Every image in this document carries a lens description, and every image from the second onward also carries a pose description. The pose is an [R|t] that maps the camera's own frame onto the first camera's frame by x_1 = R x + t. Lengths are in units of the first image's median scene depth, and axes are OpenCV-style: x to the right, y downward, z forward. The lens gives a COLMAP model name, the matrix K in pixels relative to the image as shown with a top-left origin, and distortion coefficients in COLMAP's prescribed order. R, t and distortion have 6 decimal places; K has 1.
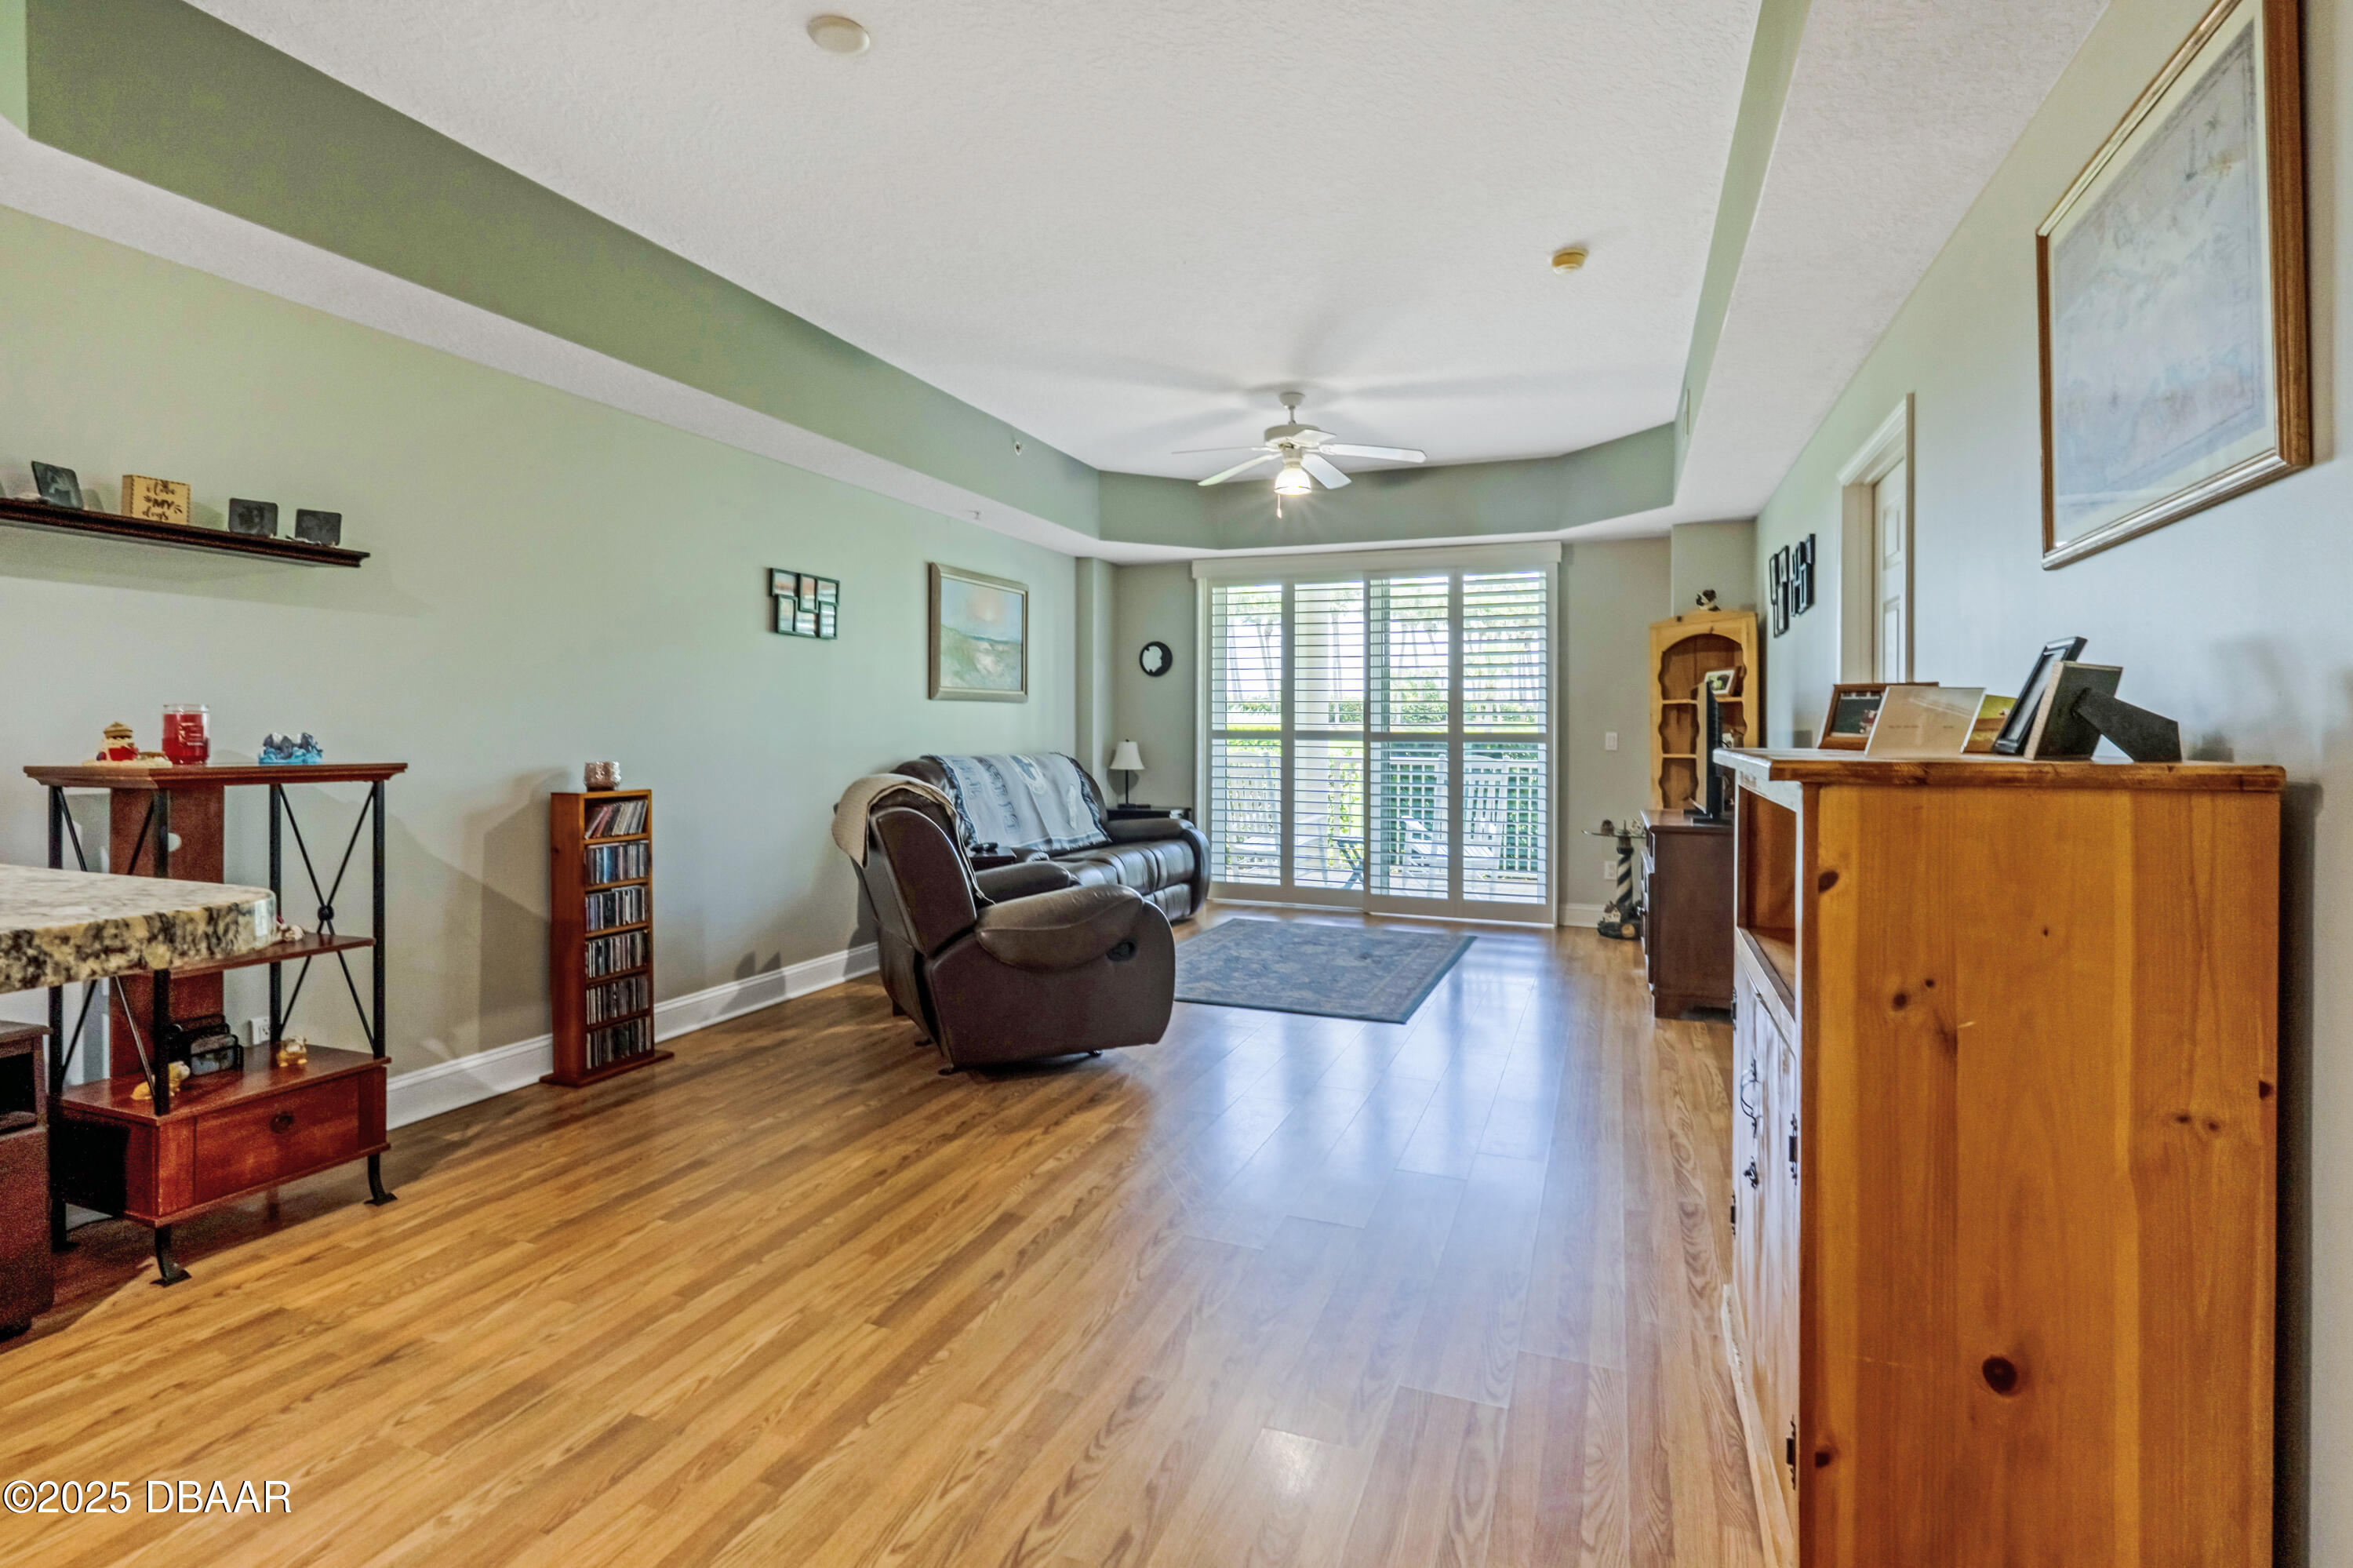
lens RADIAL K [[1093.2, 0, 1175.2], [0, 1093.2, 734.9], [0, 0, 1]] dist [-0.011915, -0.000003]
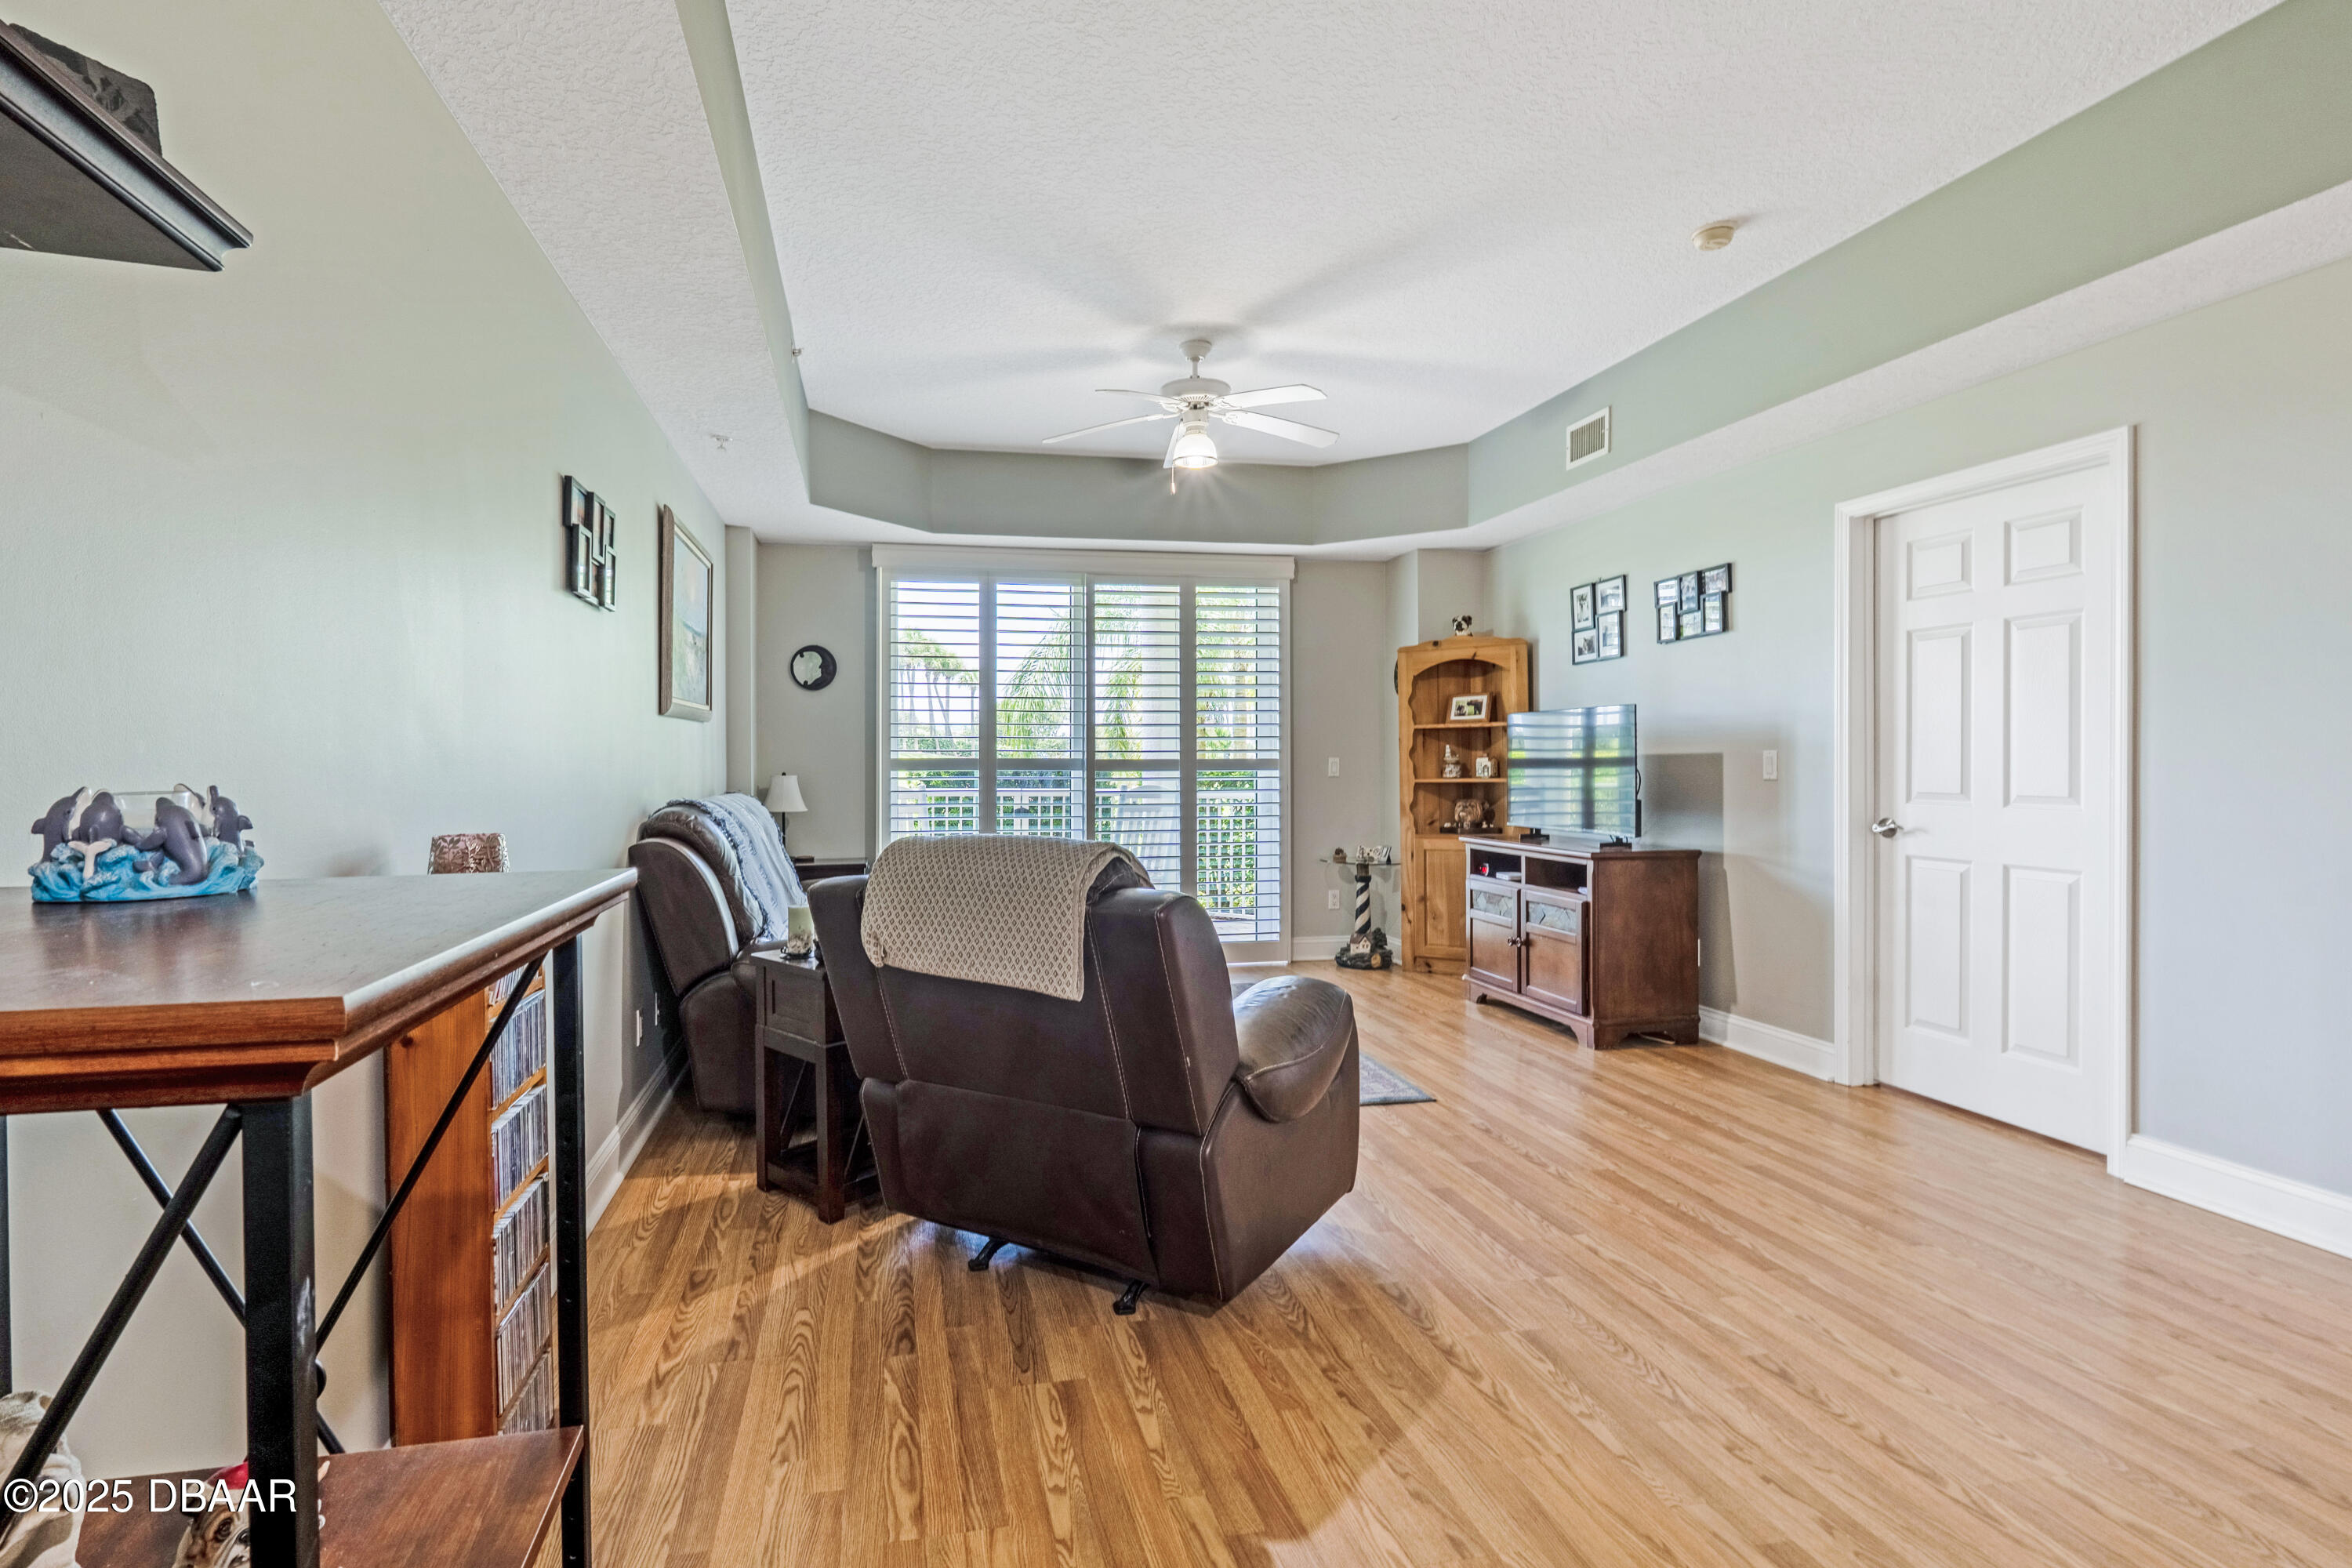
lens RADIAL K [[1125.3, 0, 1070.6], [0, 1125.3, 769.3], [0, 0, 1]] dist [-0.001170, -0.000071]
pose [[0.854550, -0.013921, 0.519182, -0.349746], [0.011155, 0.999902, 0.008450, -0.003459], [-0.519249, -0.001430, 0.854622, 0.287122]]
